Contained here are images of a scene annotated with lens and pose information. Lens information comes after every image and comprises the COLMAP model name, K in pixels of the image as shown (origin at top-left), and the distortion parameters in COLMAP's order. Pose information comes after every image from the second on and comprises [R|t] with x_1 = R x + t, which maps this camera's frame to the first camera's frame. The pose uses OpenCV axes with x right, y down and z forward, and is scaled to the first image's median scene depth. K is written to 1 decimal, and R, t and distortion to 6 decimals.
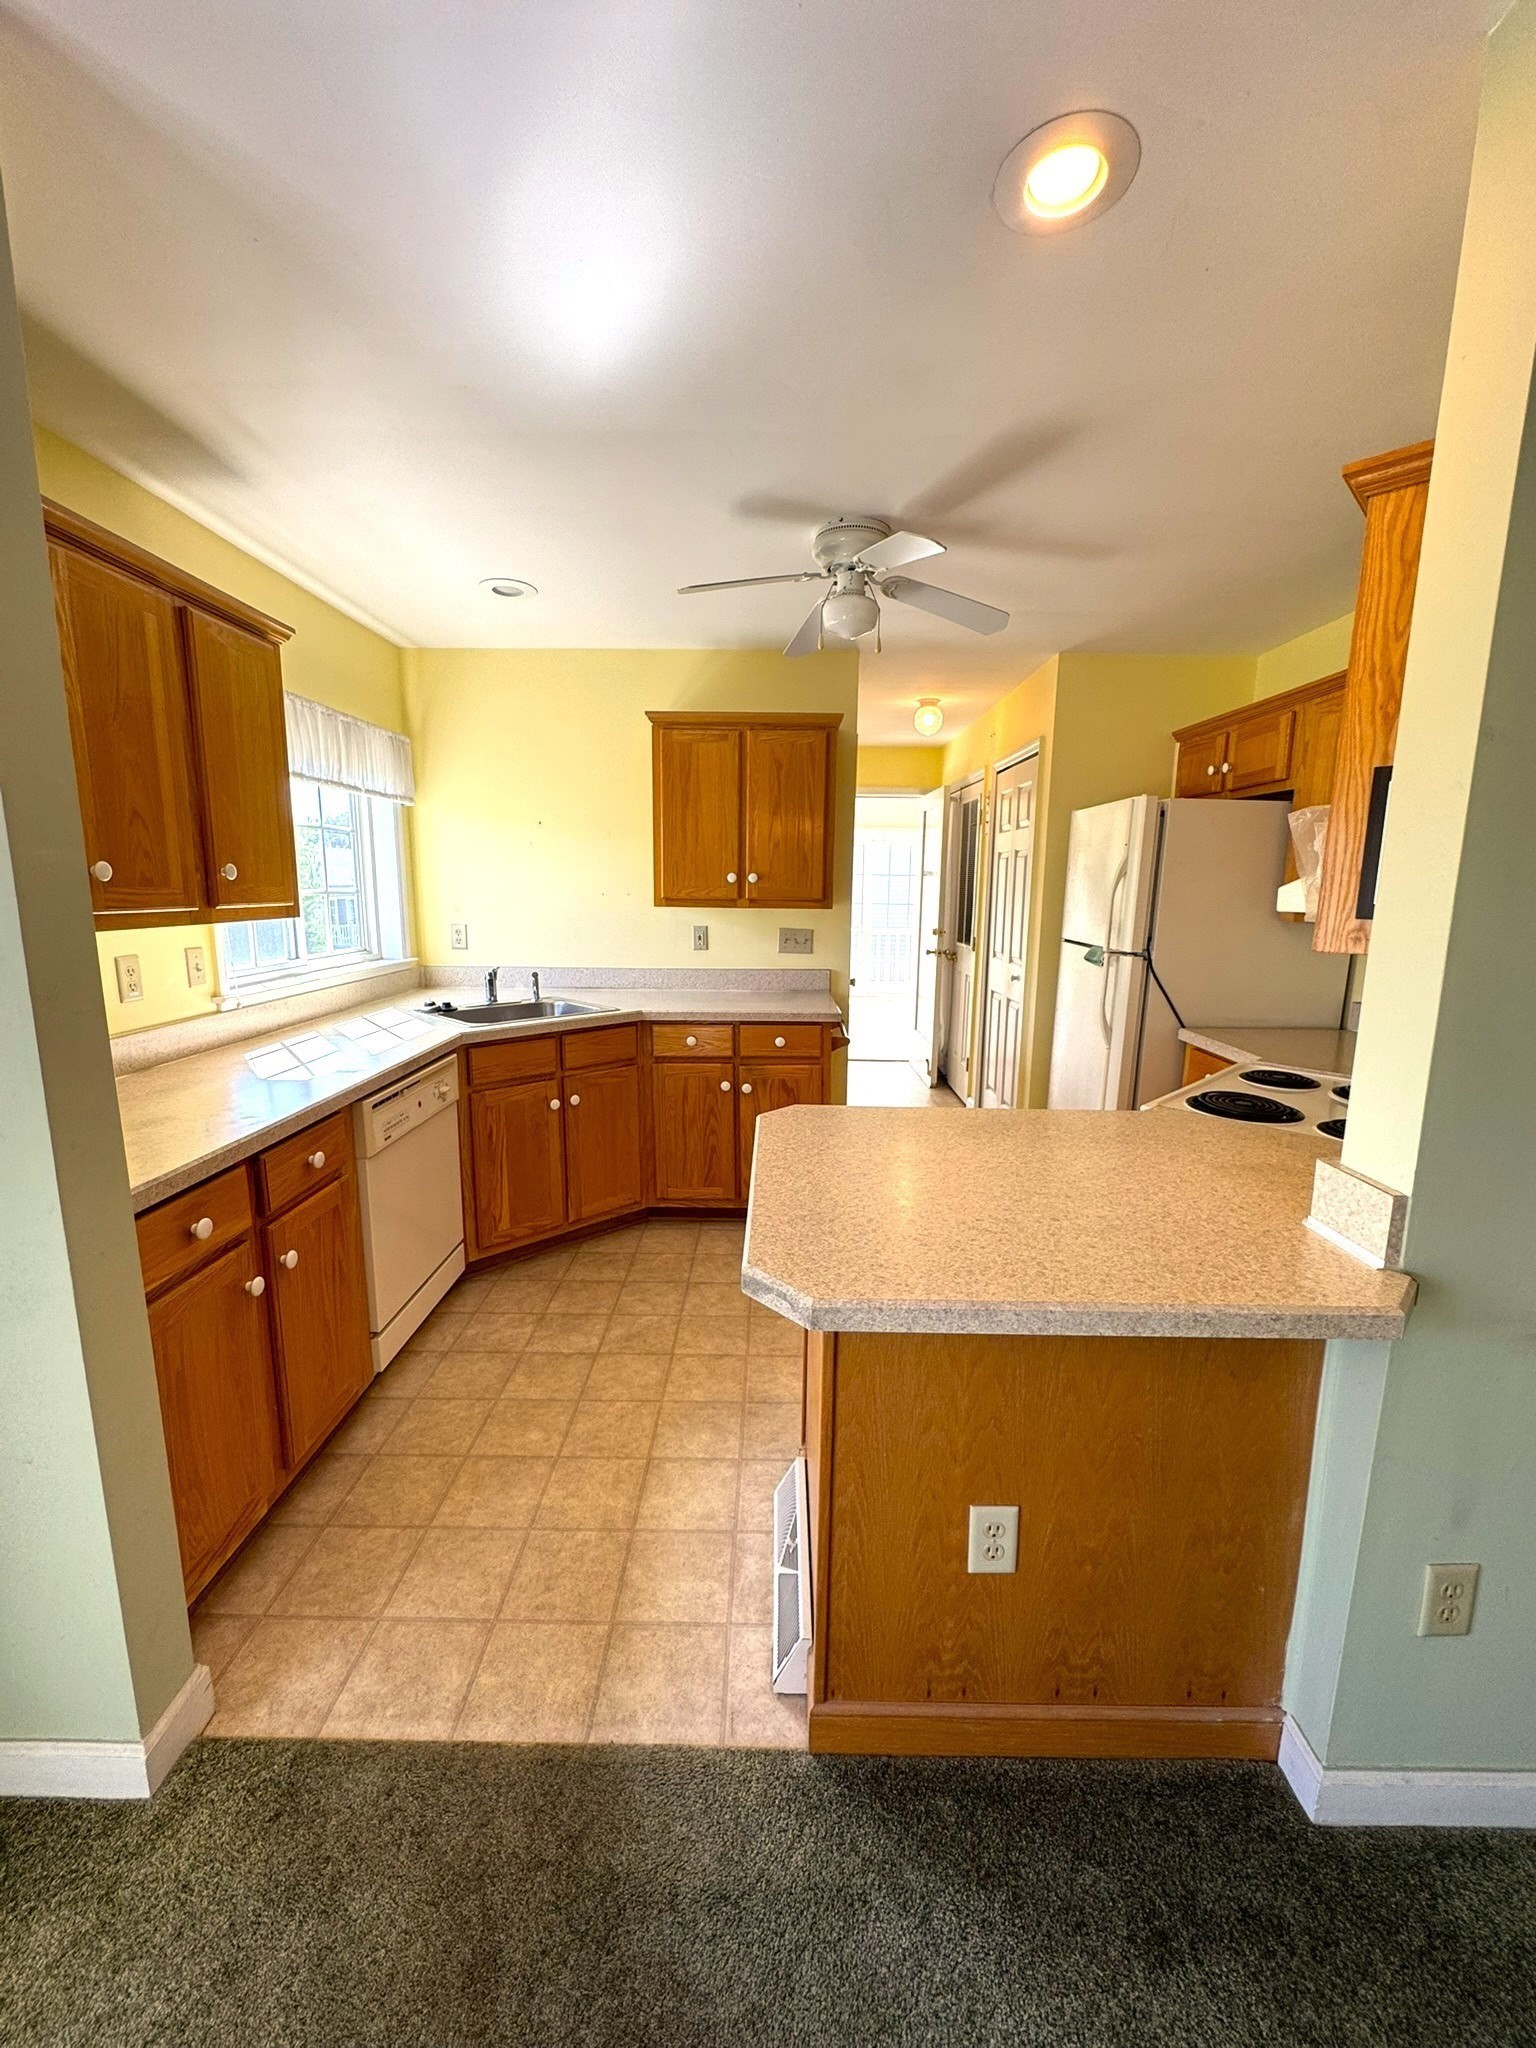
lens RADIAL K [[815.4, 0, 770.6], [0, 815.4, 1023.5], [0, 0, 1]] dist [-0.007565, 0.002176]
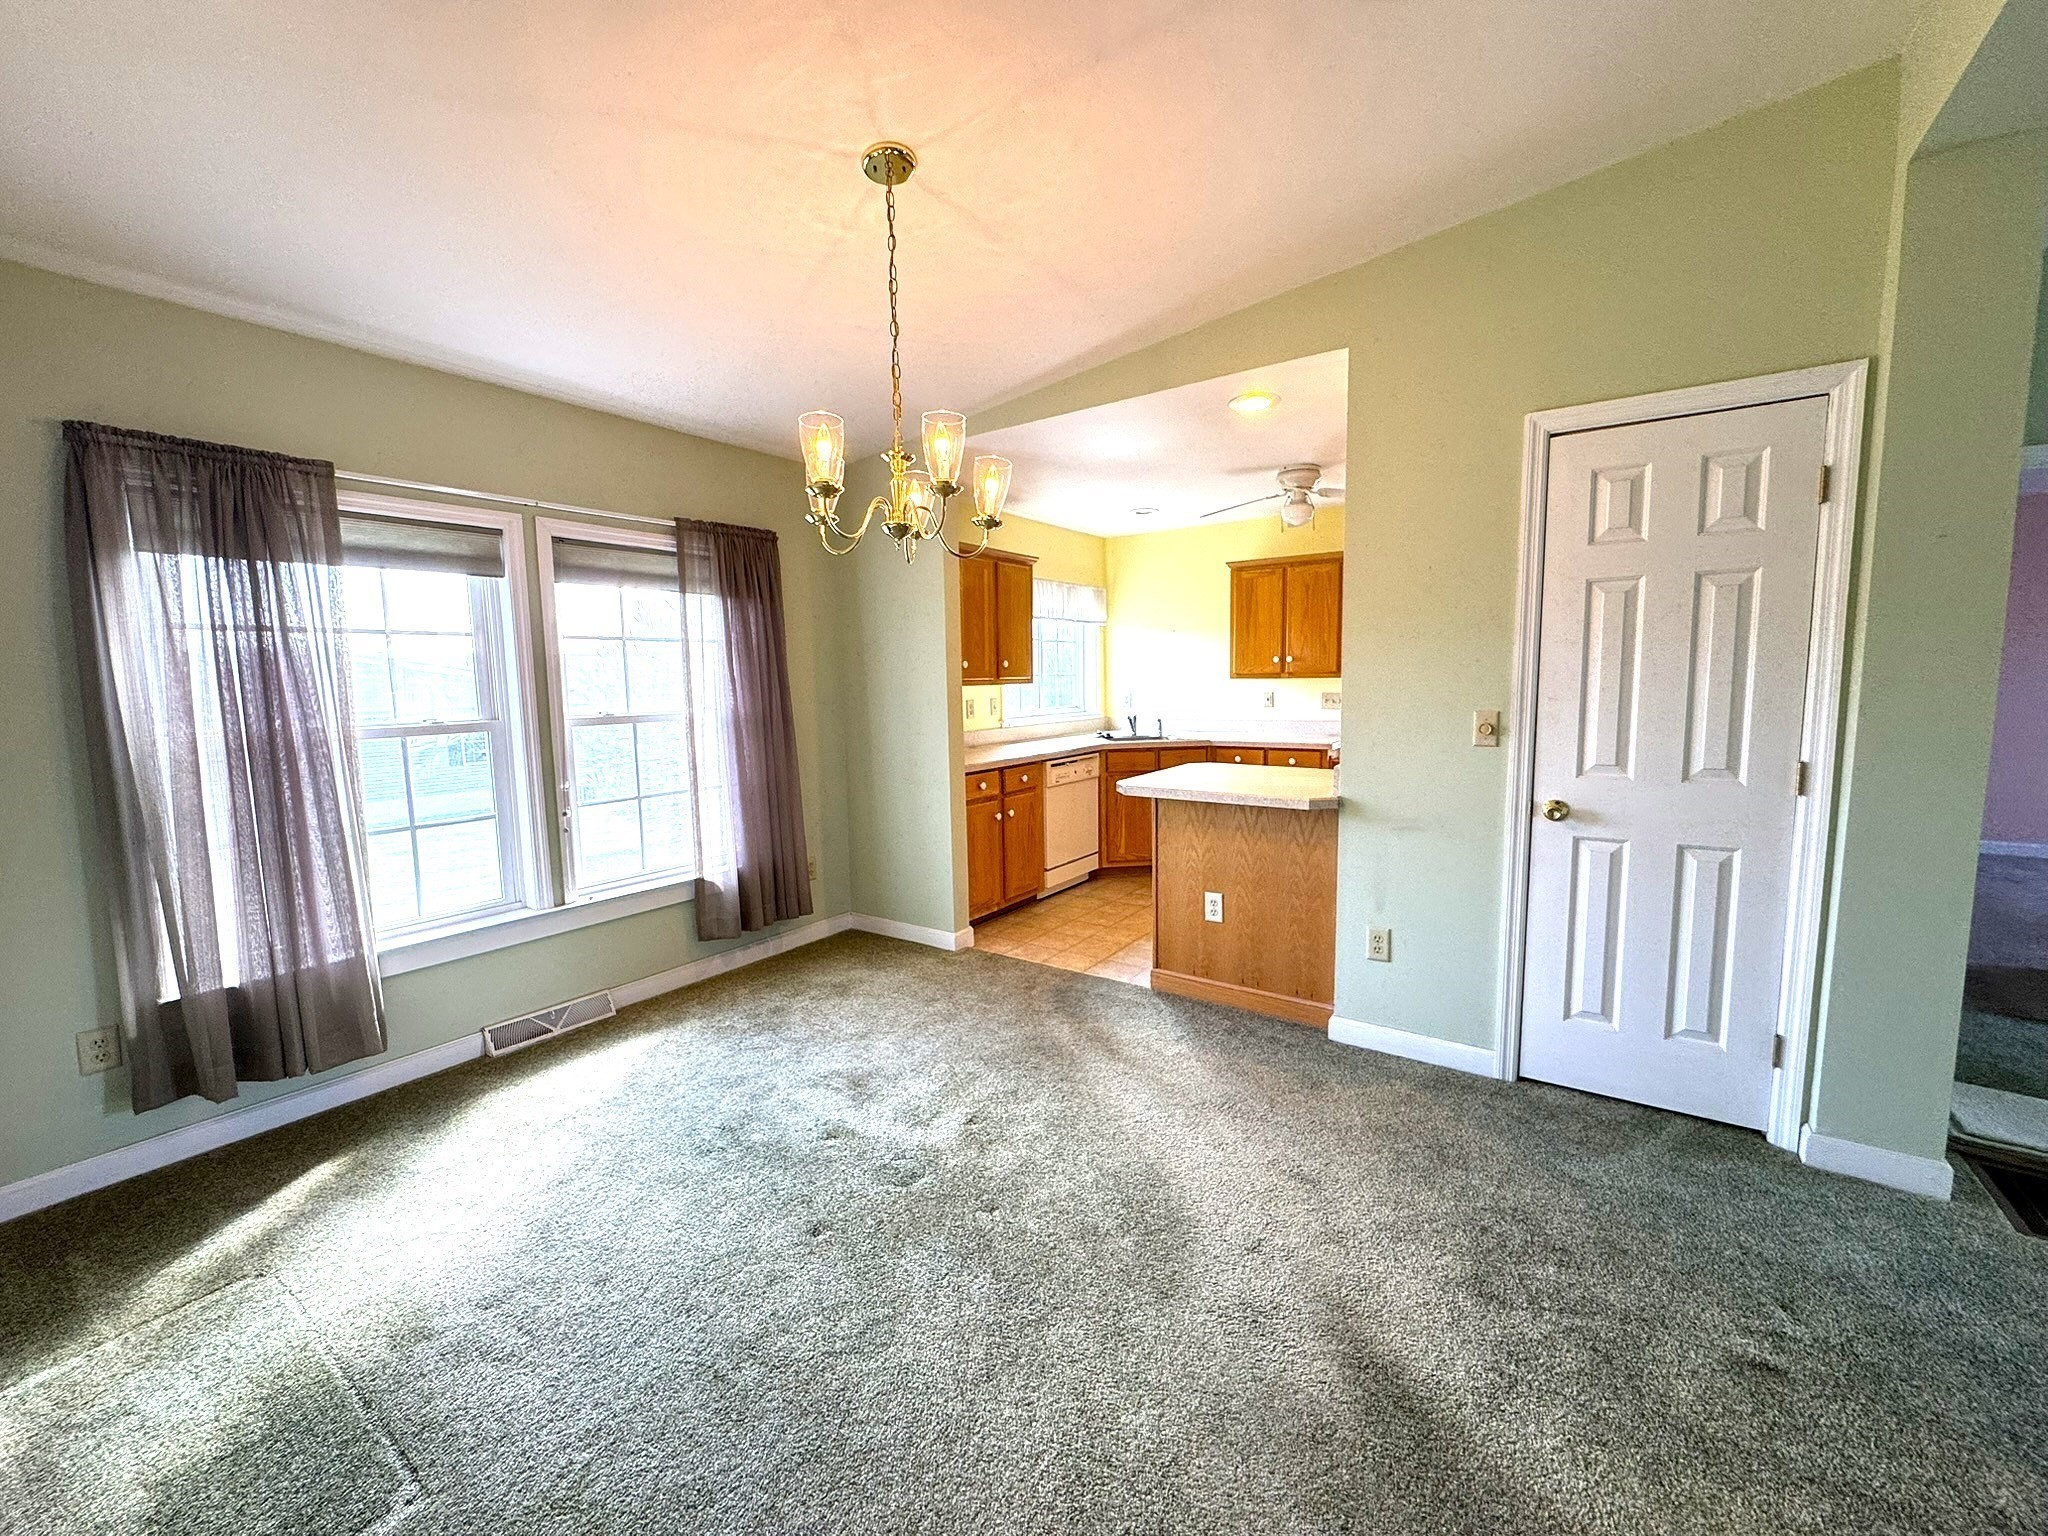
lens RADIAL K [[815.4, 0, 1020.0], [0, 815.4, 763.5], [0, 0, 1]] dist [-0.007565, 0.002176]
pose [[0.818001, 0.035895, -0.574096, 0.602888], [-0.071579, 0.996645, -0.039676, 0.157908], [0.570746, 0.073548, 0.817826, -0.734632]]
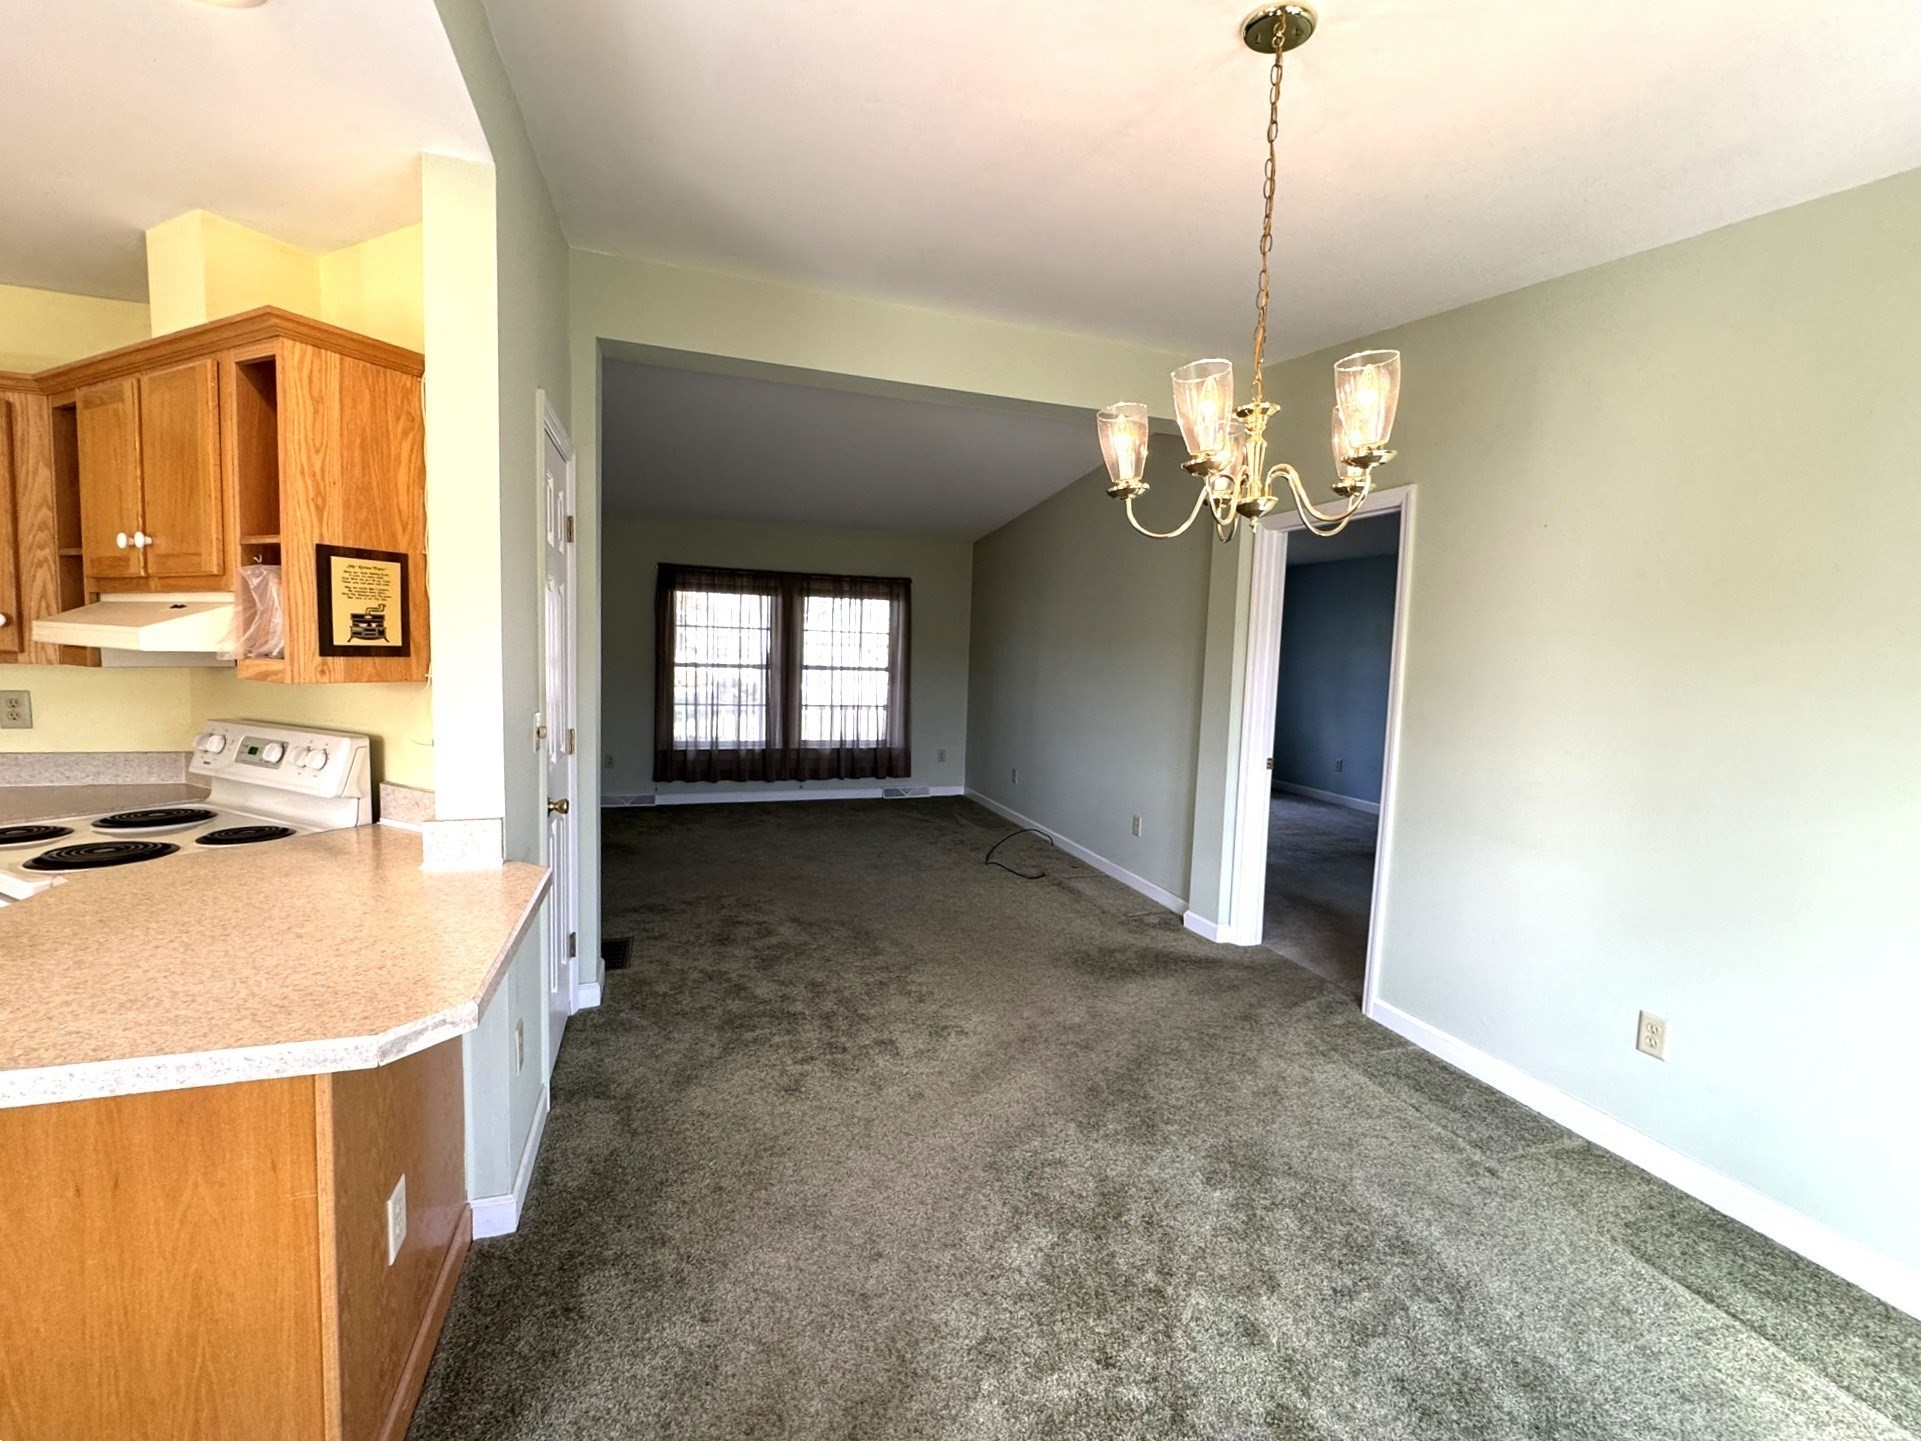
lens RADIAL K [[818.4, 0, 960.7], [0, 818.4, 715.2], [0, 0, 1]] dist [-0.002117, 0.000006]
pose [[-0.334118, -0.100288, 0.937181, -0.471657], [0.122640, 0.981244, 0.148726, -0.056685], [-0.934518, 0.164628, -0.315552, 0.250905]]
